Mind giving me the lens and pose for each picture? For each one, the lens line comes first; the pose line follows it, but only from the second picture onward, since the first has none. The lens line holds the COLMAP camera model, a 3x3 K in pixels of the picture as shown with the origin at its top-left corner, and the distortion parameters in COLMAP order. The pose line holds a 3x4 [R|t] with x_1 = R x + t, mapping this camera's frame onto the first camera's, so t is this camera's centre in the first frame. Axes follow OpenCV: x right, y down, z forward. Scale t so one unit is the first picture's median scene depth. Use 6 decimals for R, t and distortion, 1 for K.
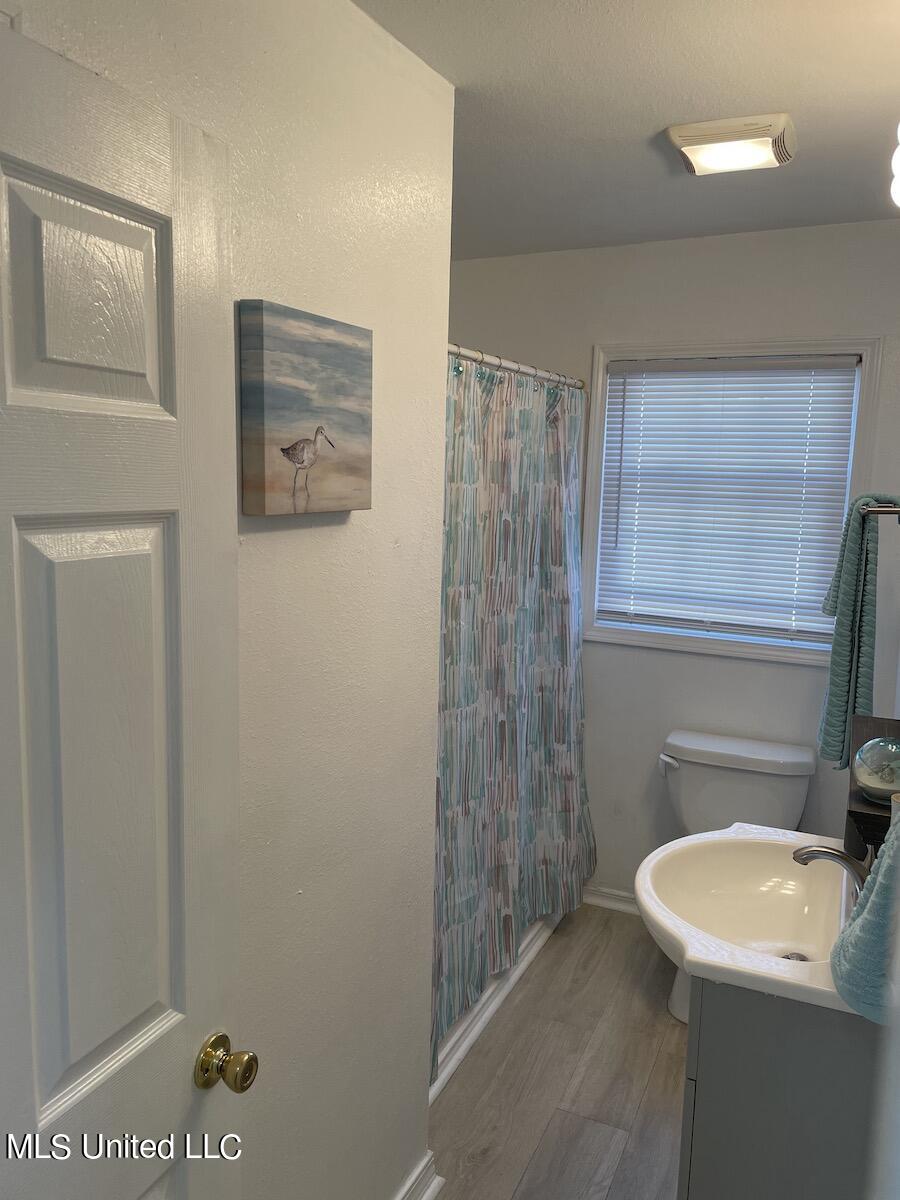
lens RADIAL K [[907.8, 0, 451.3], [0, 907.8, 590.7], [0, 0, 1]] dist [0.085945, -0.110831]
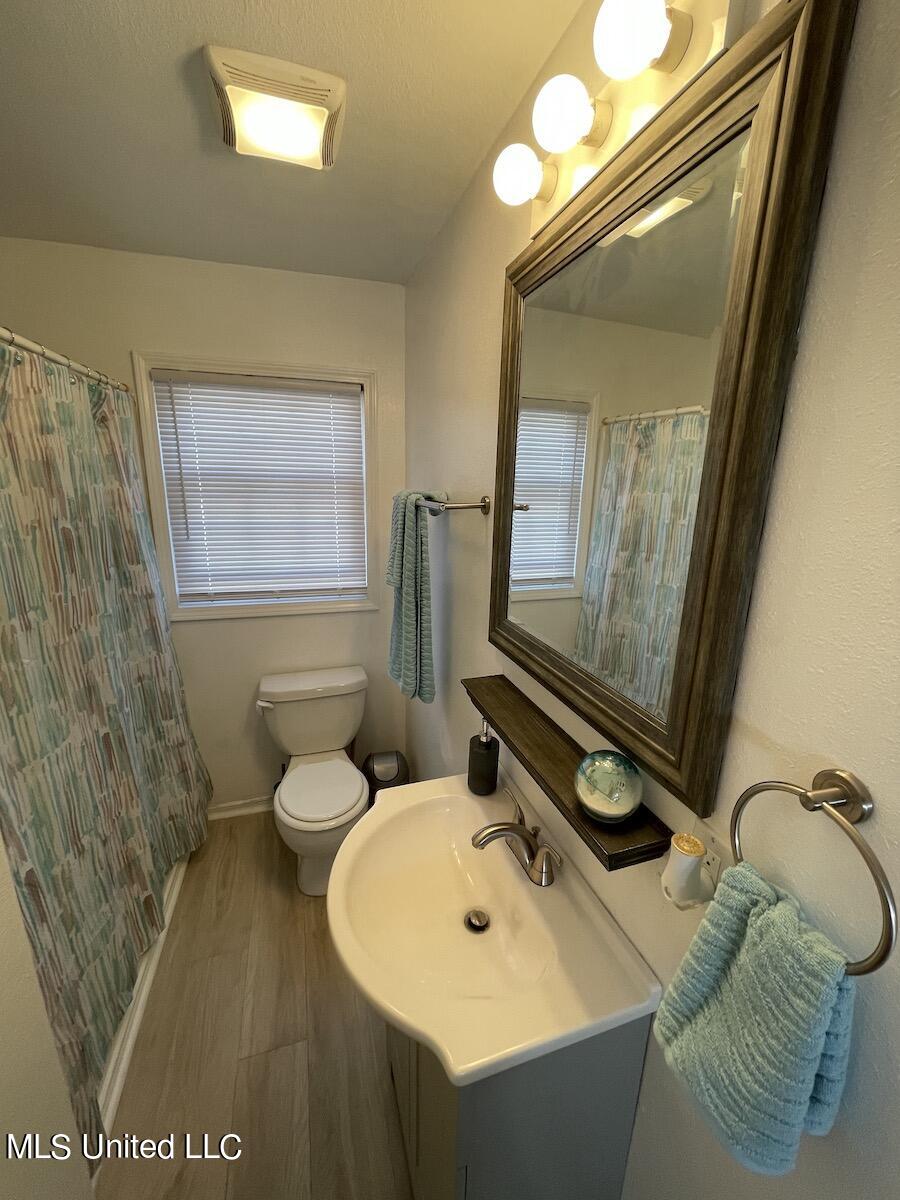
lens RADIAL K [[484.7, 0, 452.2], [0, 484.7, 601.1], [0, 0, 1]] dist [-0.004863, 0.002253]
pose [[0.744967, -0.176316, 0.643379, 0.024226], [0.088888, 0.982076, 0.166212, -0.049415], [-0.661153, -0.066634, 0.747287, 0.362256]]
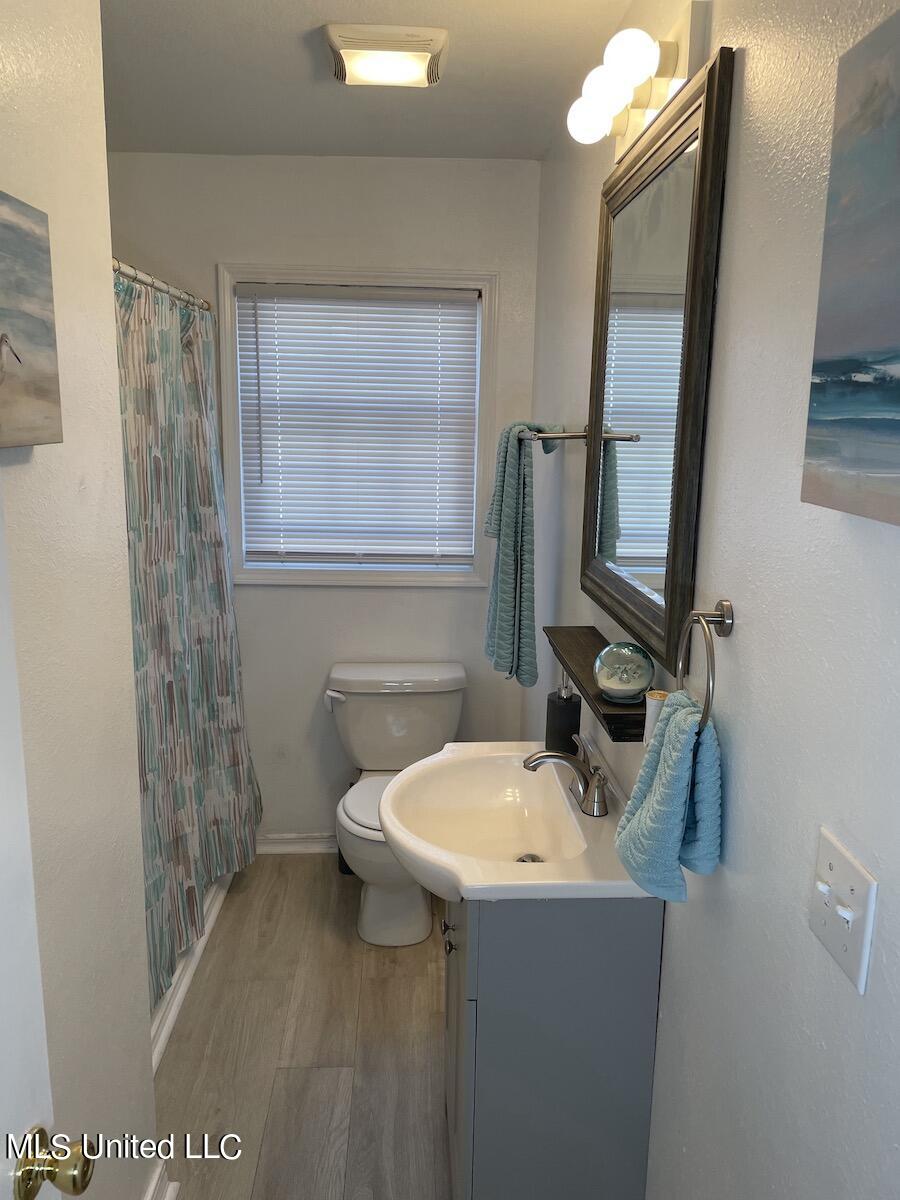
lens RADIAL K [[907.8, 0, 452.5], [0, 907.8, 586.9], [0, 0, 1]] dist [0.085945, -0.110831]
pose [[0.889777, -0.096148, 0.446154, -0.087811], [0.068050, 0.994579, 0.078622, -0.002020], [-0.451295, -0.039595, 0.891496, 0.065925]]
